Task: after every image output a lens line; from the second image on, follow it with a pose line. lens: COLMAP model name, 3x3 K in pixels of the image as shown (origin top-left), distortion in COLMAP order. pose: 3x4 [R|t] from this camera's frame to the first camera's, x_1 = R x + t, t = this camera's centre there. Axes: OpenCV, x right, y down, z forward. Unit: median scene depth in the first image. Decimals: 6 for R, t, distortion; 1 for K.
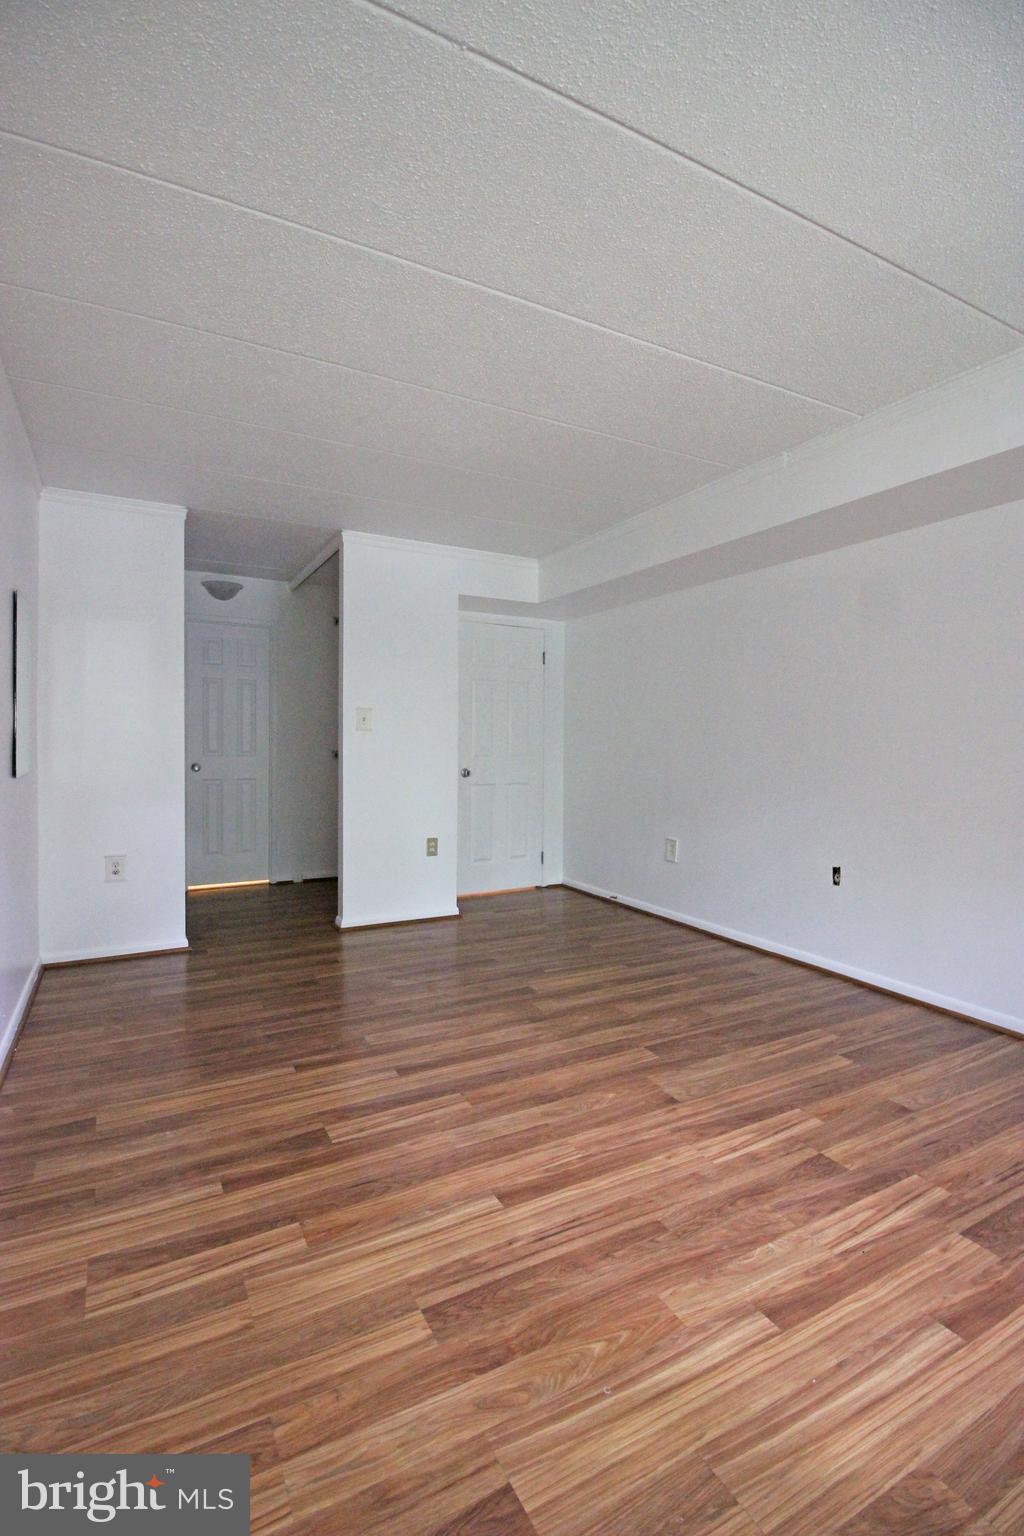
lens RADIAL K [[708.0, 0, 502.3], [0, 708.0, 762.4], [0, 0, 1]] dist [-0.006626, -0.008668]
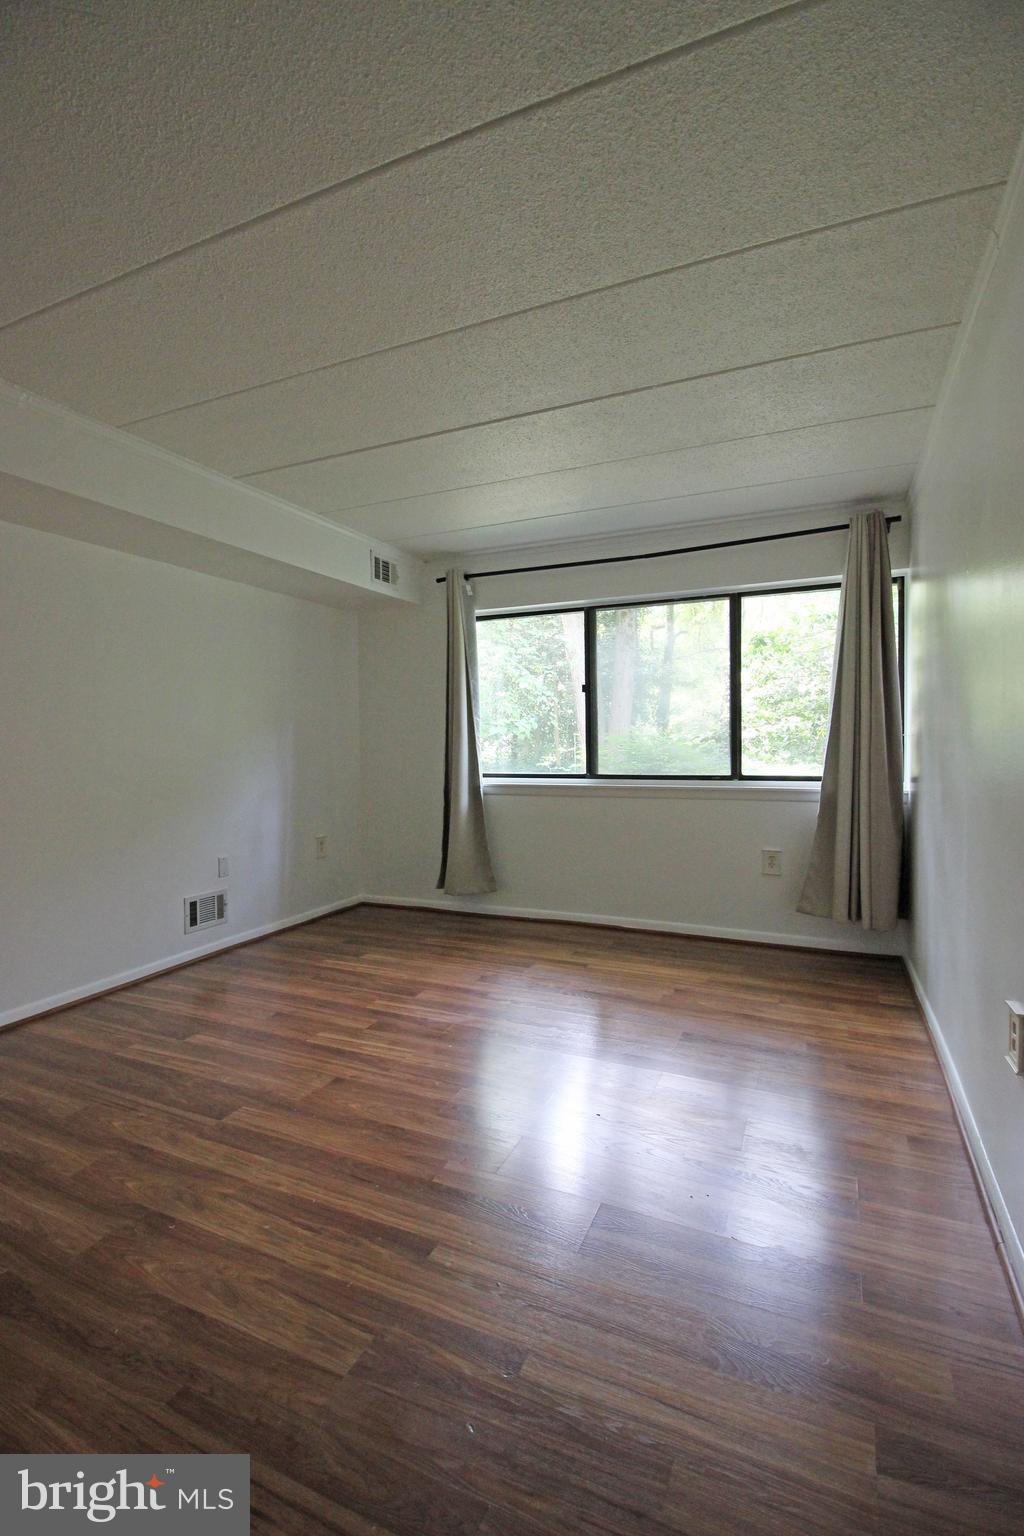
lens RADIAL K [[708.0, 0, 500.5], [0, 708.0, 773.7], [0, 0, 1]] dist [-0.006626, -0.008668]
pose [[-0.608164, -0.038453, 0.792879, -0.772193], [0.031085, 0.996906, 0.072192, -0.061859], [-0.793202, 0.068551, -0.605088, 1.462585]]
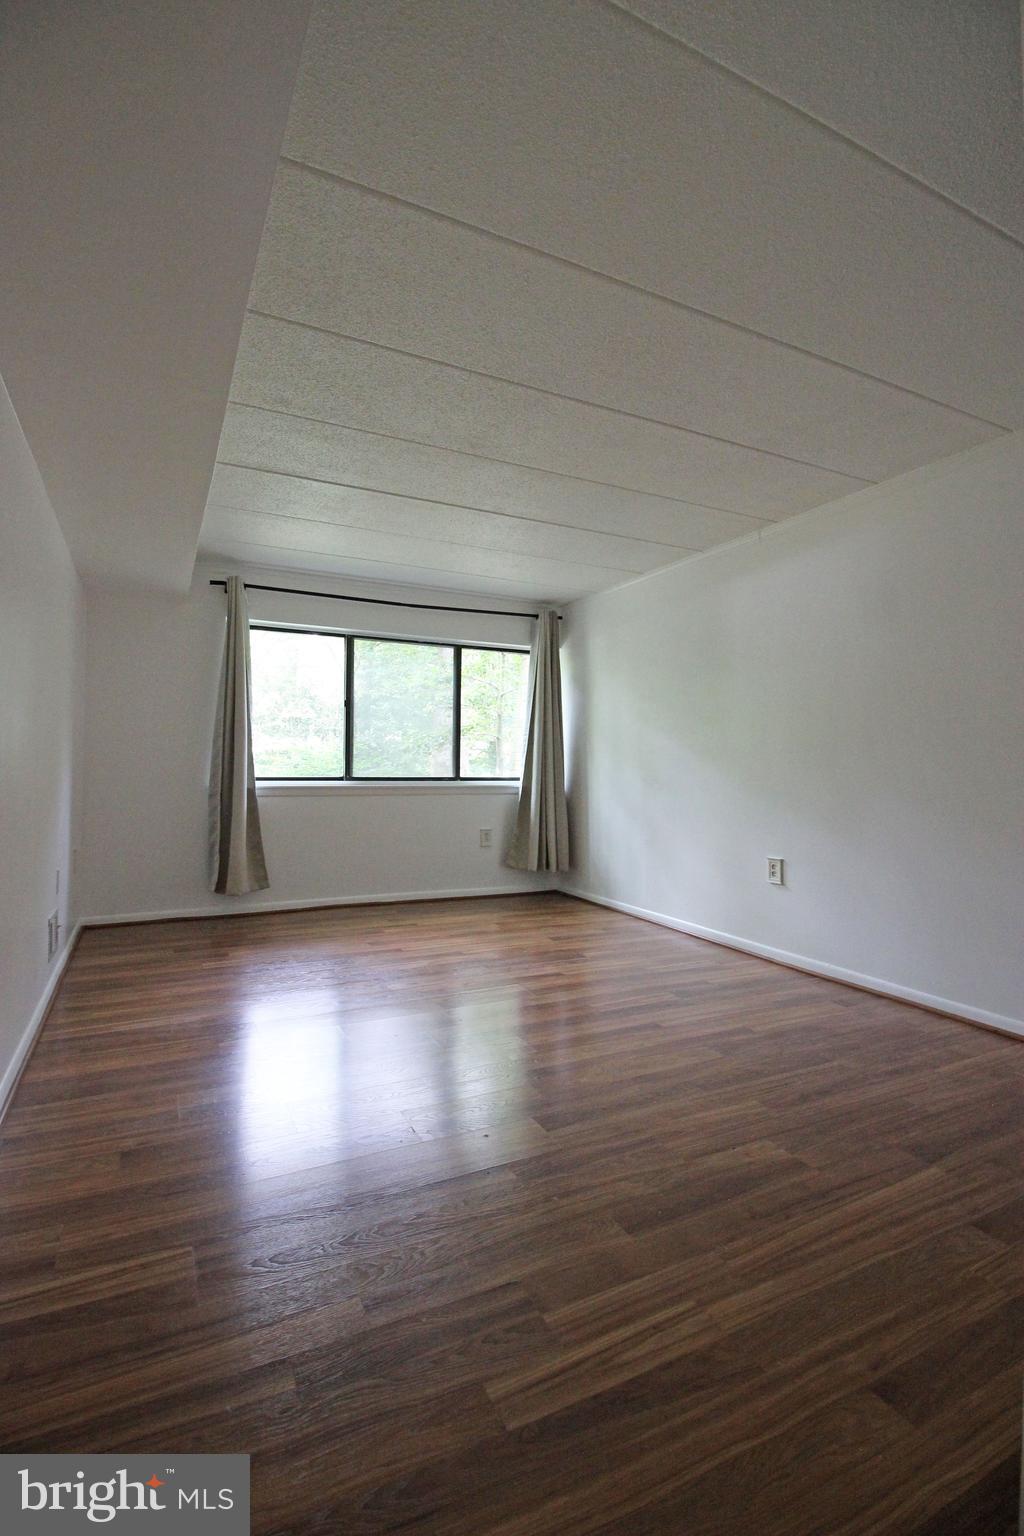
lens RADIAL K [[708.0, 0, 504.6], [0, 708.0, 778.9], [0, 0, 1]] dist [-0.006626, -0.008668]
pose [[-0.999315, -0.020662, 0.030718, 0.090969], [-0.019174, 0.998666, 0.047949, -0.022161], [-0.031668, 0.047327, -0.998377, 2.395366]]
